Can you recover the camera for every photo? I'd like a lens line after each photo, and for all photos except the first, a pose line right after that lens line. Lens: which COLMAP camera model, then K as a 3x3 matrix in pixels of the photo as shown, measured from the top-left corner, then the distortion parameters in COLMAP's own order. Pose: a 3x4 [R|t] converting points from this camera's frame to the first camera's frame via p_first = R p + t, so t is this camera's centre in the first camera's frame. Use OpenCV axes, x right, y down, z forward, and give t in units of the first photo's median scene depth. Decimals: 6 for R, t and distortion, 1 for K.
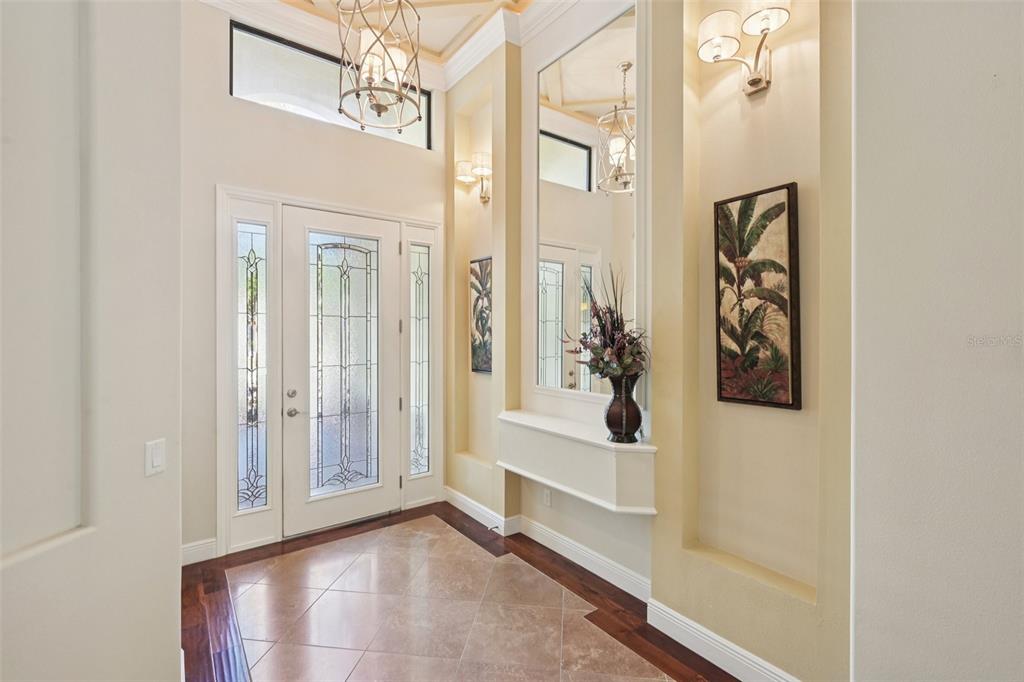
lens RADIAL K [[460.7, 0, 512.7], [0, 460.7, 331.8], [0, 0, 1]] dist [0.000385, 0.000012]
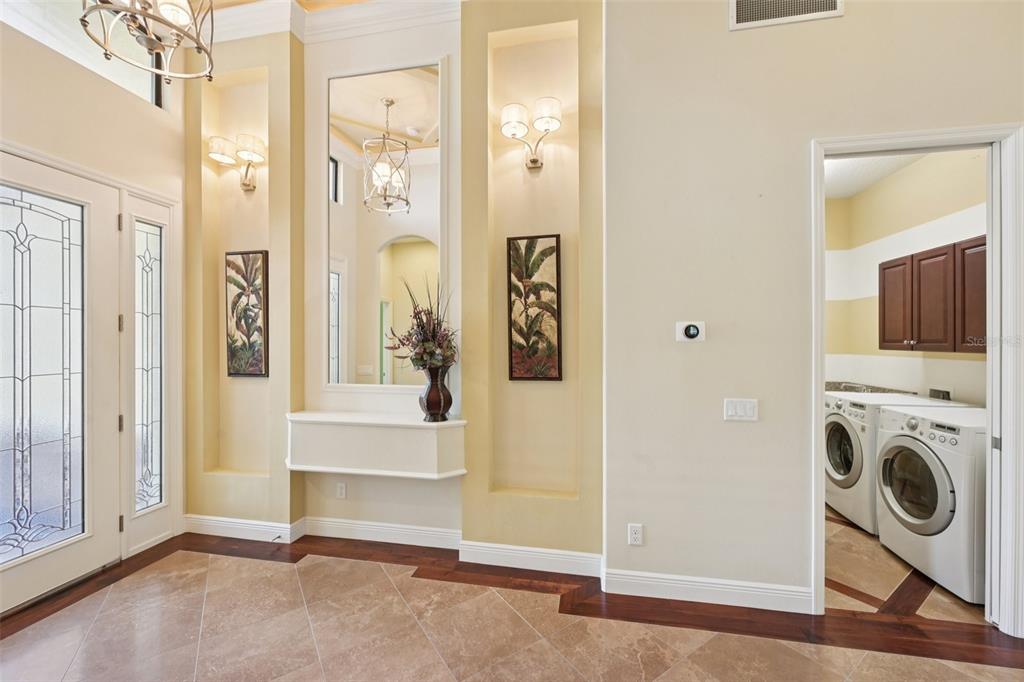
lens RADIAL K [[408.4, 0, 515.3], [0, 408.4, 340.1], [0, 0, 1]] dist [-0.000550, 0.000214]
pose [[0.738336, 0.002526, 0.674428, -0.325521], [-0.000479, 0.999995, -0.003220, 0.027774], [-0.674432, 0.002054, 0.738334, 0.065462]]
